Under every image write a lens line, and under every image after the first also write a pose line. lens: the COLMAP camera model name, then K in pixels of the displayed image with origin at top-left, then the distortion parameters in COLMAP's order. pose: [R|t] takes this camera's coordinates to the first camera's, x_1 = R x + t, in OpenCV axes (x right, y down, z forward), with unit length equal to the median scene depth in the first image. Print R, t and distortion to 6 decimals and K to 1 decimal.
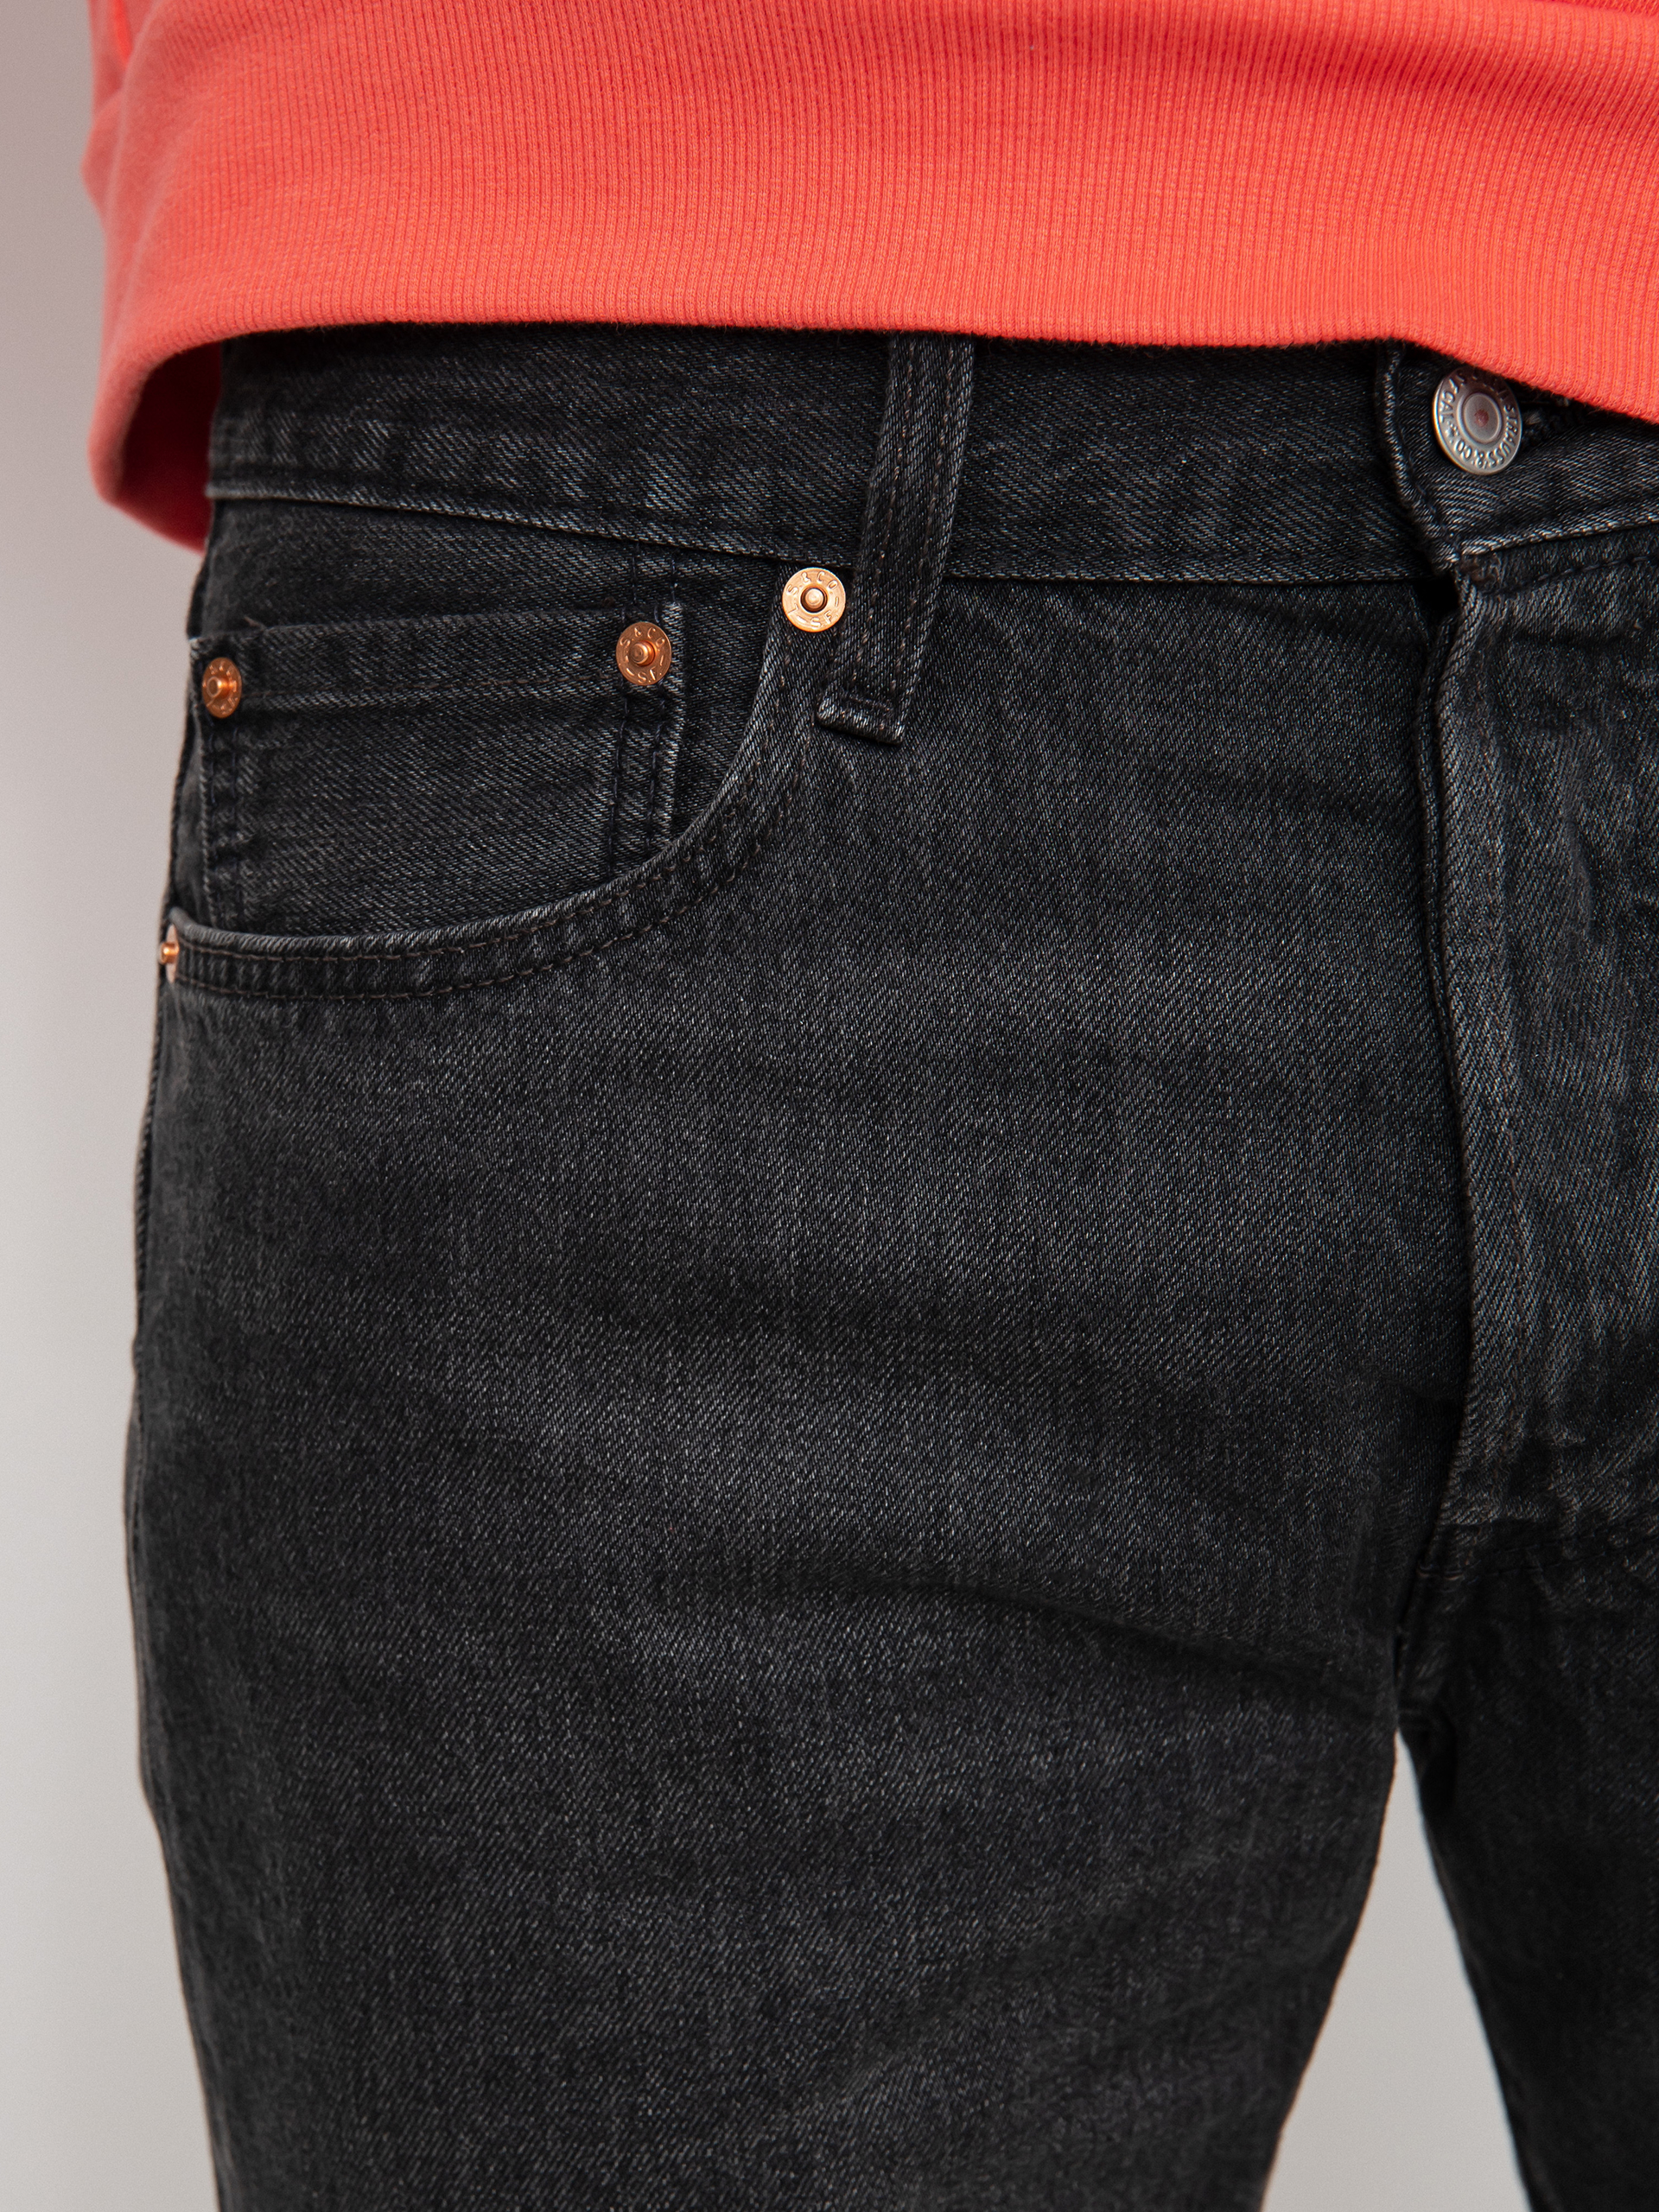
lens RADIAL K [[4394.4, 0, 754.9], [0, 4394.4, 1111.7], [0, 0, 1]] dist [0.026485, -10.329154]
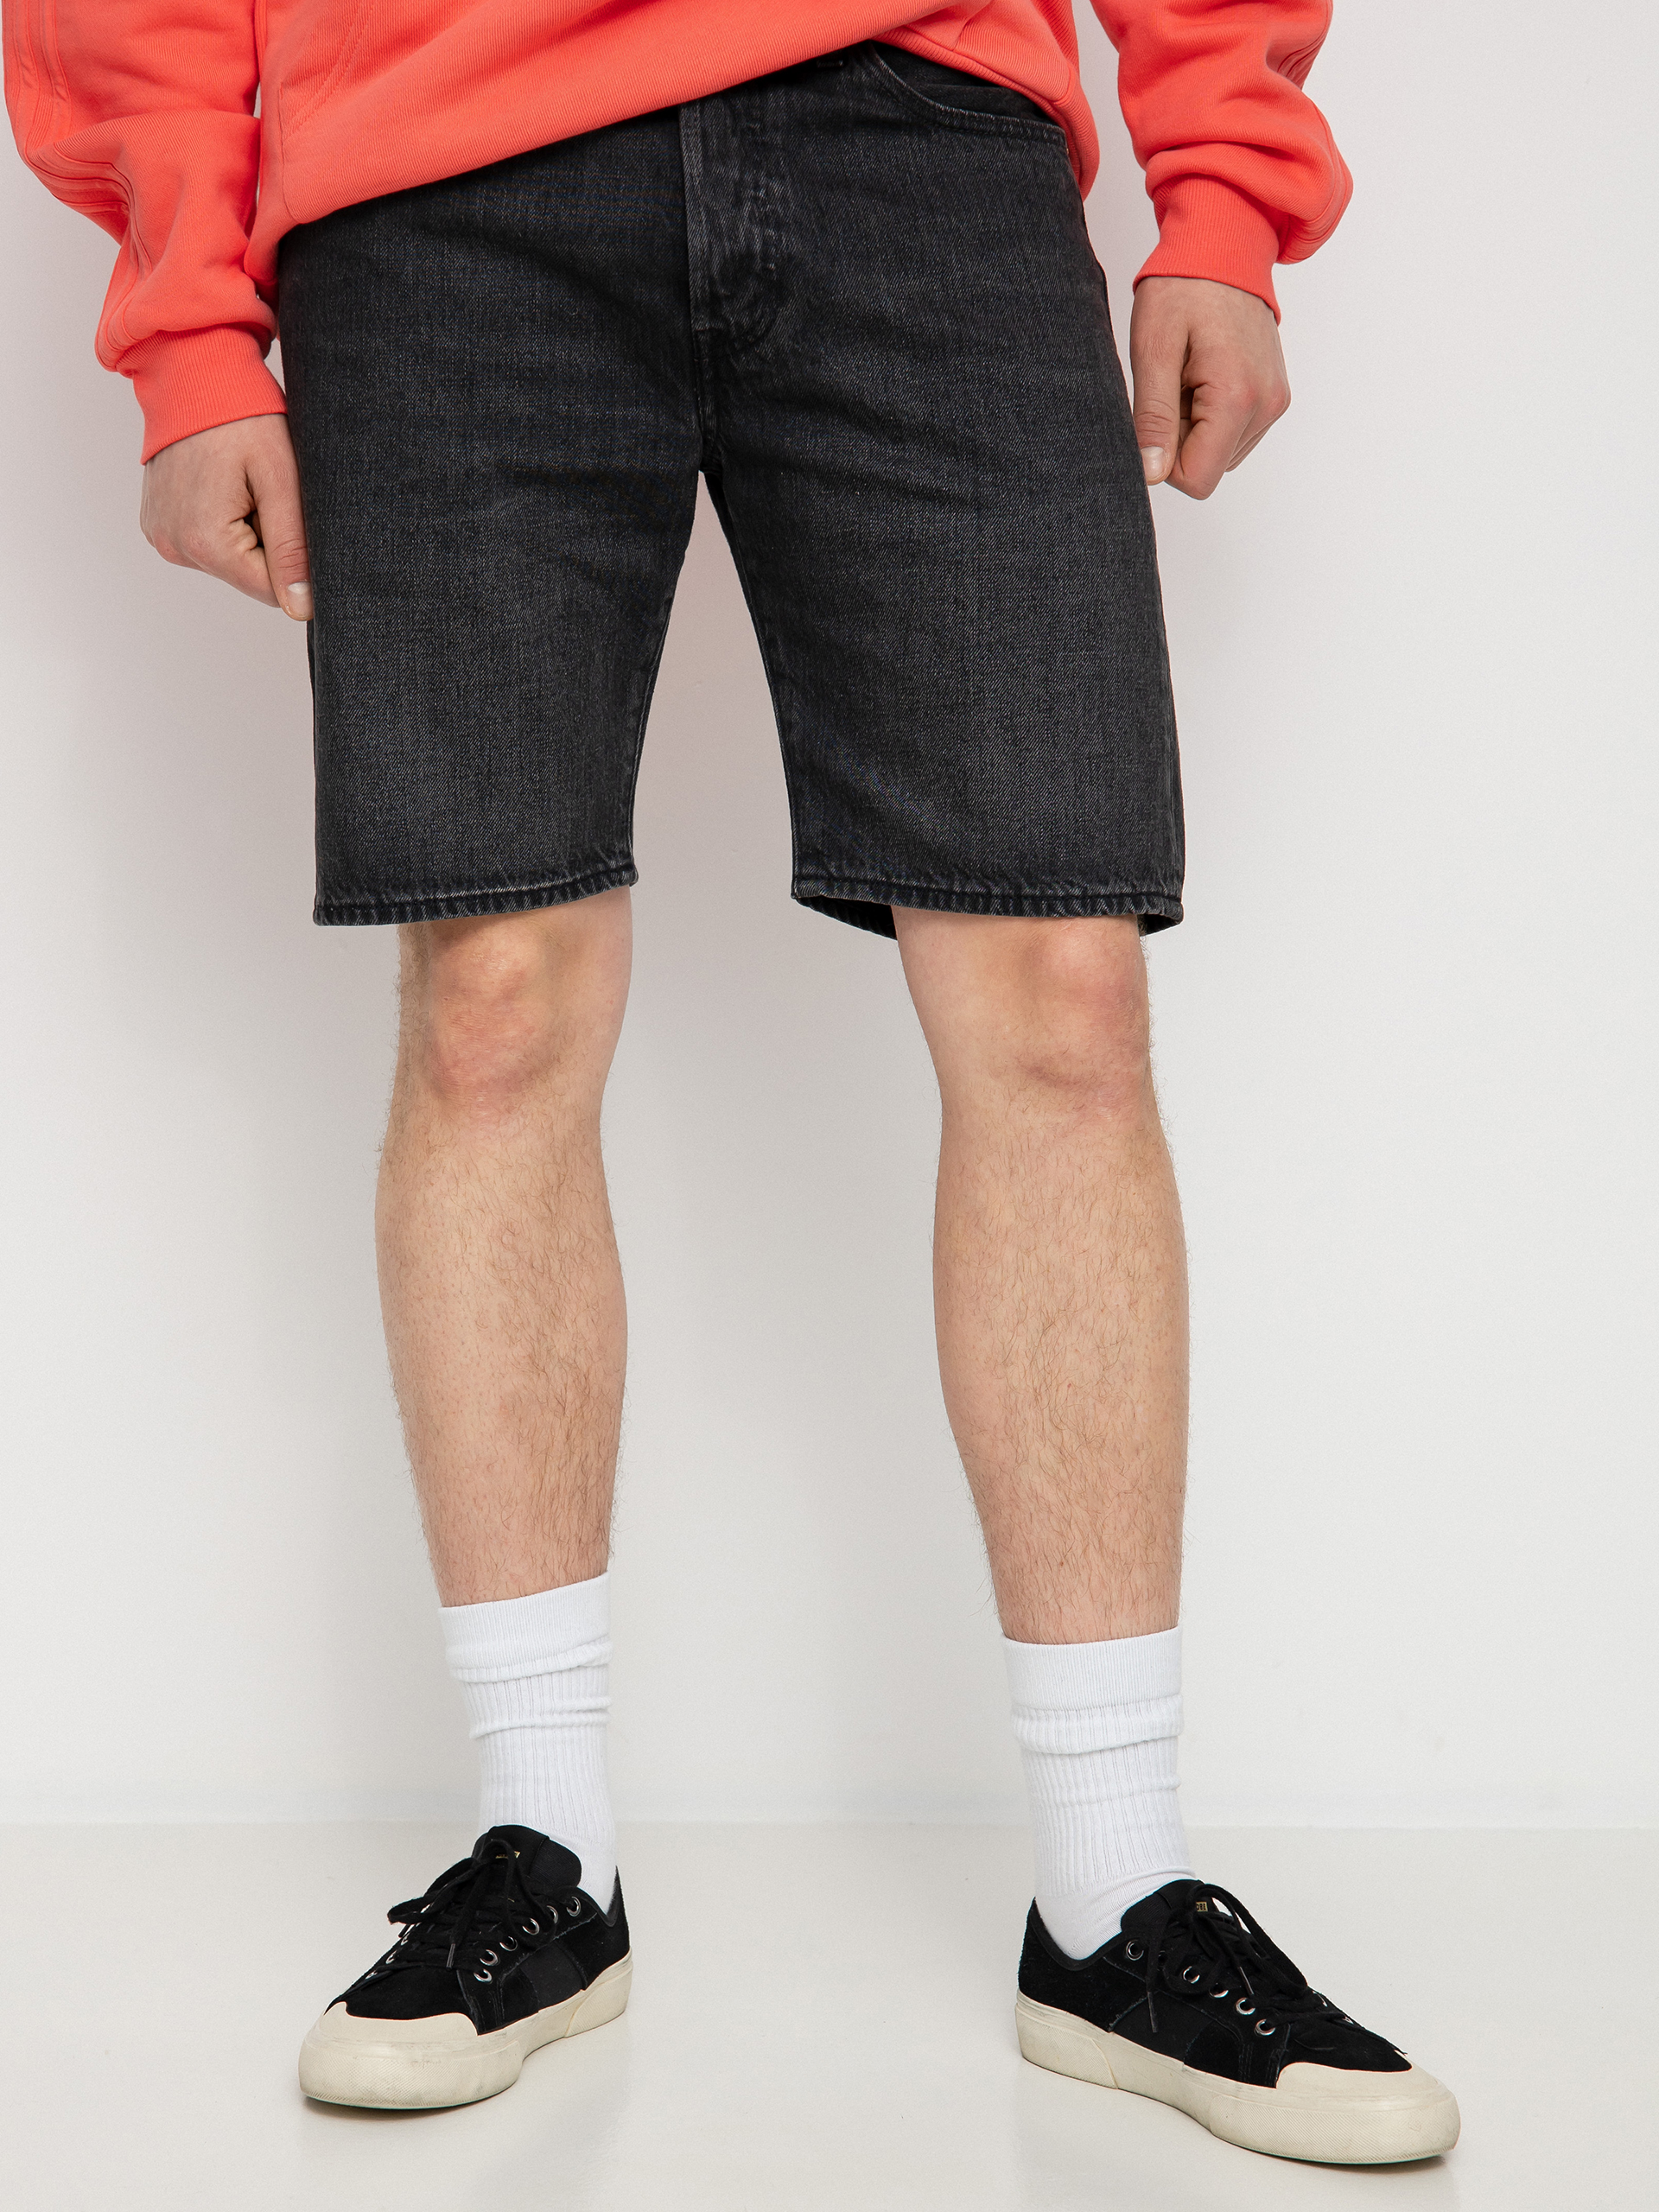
lens RADIAL K [[4348.5, 0, 829.5], [0, 4348.5, 1106.0], [0, 0, 1]] dist [-0.040209, -0.001093]
pose [[0.996415, 0.045986, 0.071004, 0.063218], [-0.053991, 0.991863, 0.115290, 0.291585], [-0.065124, -0.118711, 0.990791, -2.218446]]
